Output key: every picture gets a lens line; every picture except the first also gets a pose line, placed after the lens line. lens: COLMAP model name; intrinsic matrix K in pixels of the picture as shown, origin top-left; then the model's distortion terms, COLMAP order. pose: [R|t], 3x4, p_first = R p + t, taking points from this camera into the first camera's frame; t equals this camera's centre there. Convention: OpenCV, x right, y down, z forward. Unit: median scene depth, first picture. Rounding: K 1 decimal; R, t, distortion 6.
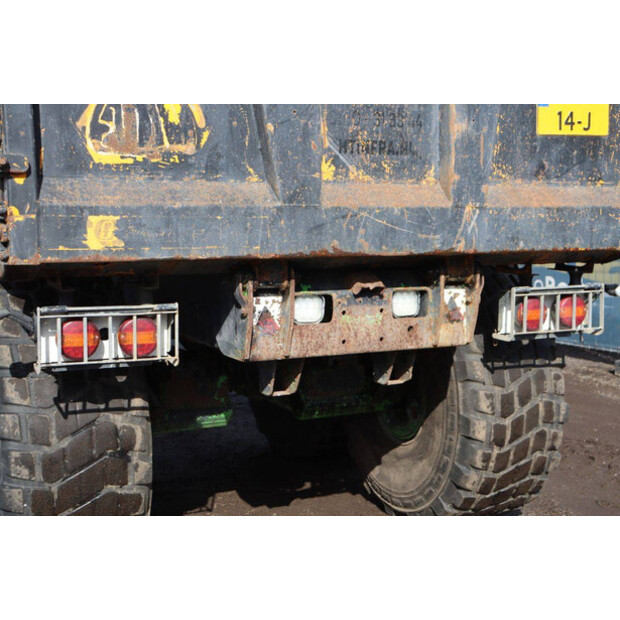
lens RADIAL K [[945.0, 0, 311.8], [0, 945.0, 306.3], [0, 0, 1]] dist [0.098529, 0.000000]
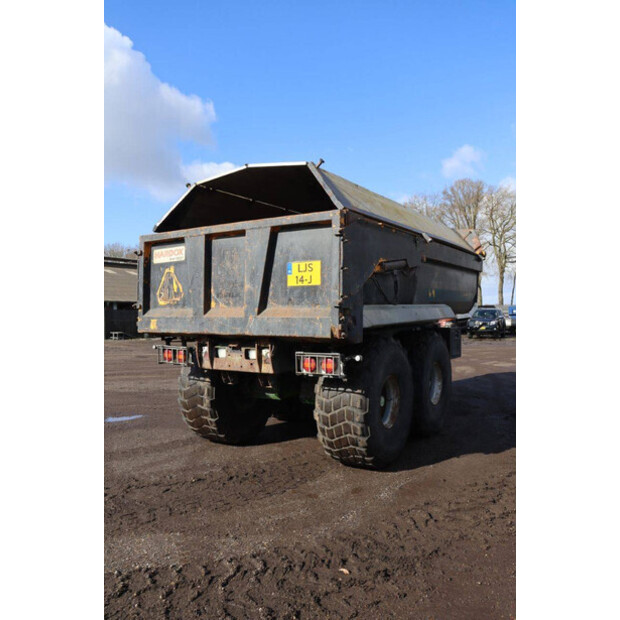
lens RADIAL K [[505.5, 0, 310.1], [0, 505.5, 313.3], [0, 0, 1]] dist [-0.108321, 0.028603]
pose [[0.539063, 0.004872, -0.842251, 1.340602], [-0.075782, 0.996208, -0.042740, -0.066506], [0.838849, 0.086867, 0.537388, 0.389562]]
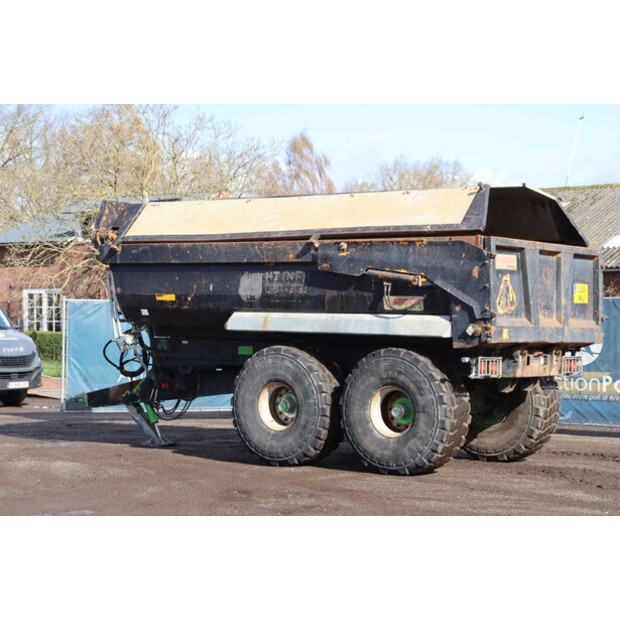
lens RADIAL K [[1412.2, 0, 312.3], [0, 1412.2, 309.1], [0, 0, 1]] dist [0.425545, 0.000000]
pose [[0.880154, 0.021997, 0.474178, -2.587992], [0.027527, 0.994880, -0.097245, 0.246588], [-0.473889, 0.098643, 0.875042, -2.491661]]
